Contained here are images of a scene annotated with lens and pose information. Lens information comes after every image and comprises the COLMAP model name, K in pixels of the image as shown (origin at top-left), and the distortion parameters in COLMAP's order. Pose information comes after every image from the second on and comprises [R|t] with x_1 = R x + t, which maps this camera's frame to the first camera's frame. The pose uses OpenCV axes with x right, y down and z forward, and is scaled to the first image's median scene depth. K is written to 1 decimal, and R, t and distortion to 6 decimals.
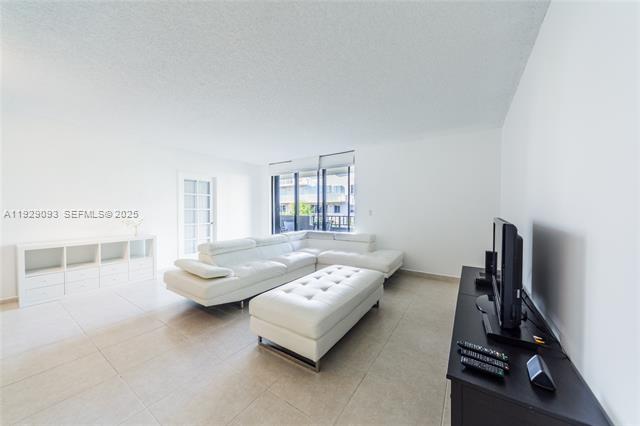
lens RADIAL K [[223.2, 0, 324.5], [0, 223.2, 213.2], [0, 0, 1]] dist [0.001746, -0.000494]
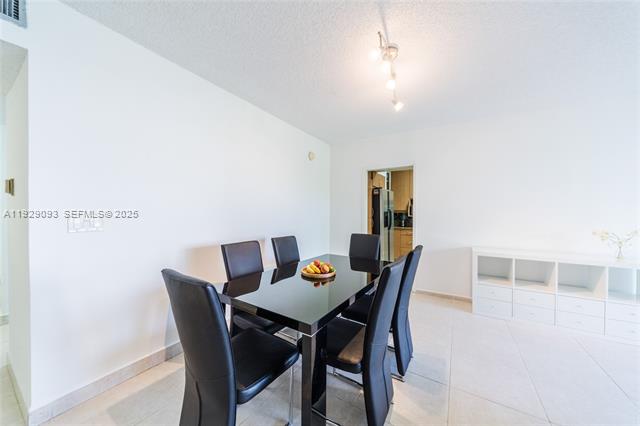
lens RADIAL K [[223.2, 0, 317.0], [0, 223.2, 215.1], [0, 0, 1]] dist [0.001746, -0.000494]
pose [[0.020719, 0.012671, -0.999705, -0.327100], [-0.016450, 0.999789, 0.012331, -0.008477], [0.999650, 0.016190, 0.020923, 0.233729]]
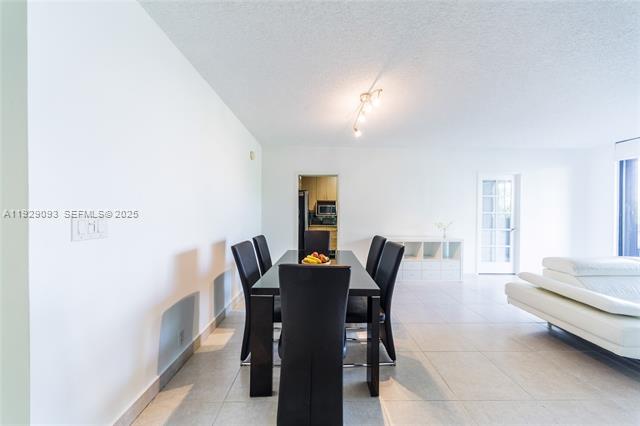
lens RADIAL K [[223.2, 0, 319.9], [0, 223.2, 213.3], [0, 0, 1]] dist [0.001746, -0.000494]
pose [[0.552907, 0.004661, -0.833230, -0.326463], [-0.015562, 0.999868, -0.004733, -0.001906], [0.833098, 0.015583, 0.552907, -0.109163]]
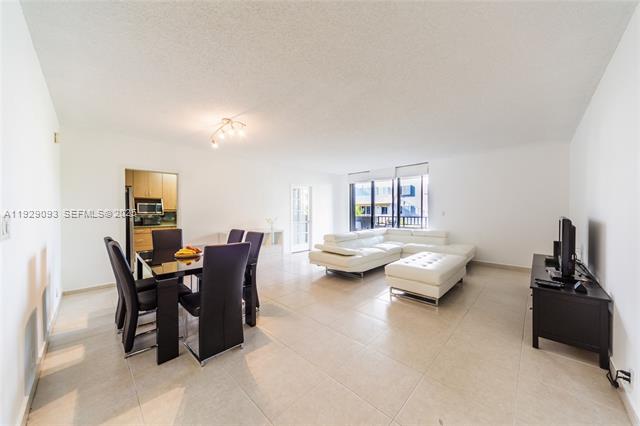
lens RADIAL K [[223.2, 0, 322.2], [0, 223.2, 213.8], [0, 0, 1]] dist [0.001746, -0.000494]
pose [[0.981880, -0.000815, -0.189504, -0.285425], [0.000313, 0.999996, -0.002677, 0.003492], [0.189505, 0.002569, 0.981876, -0.423593]]
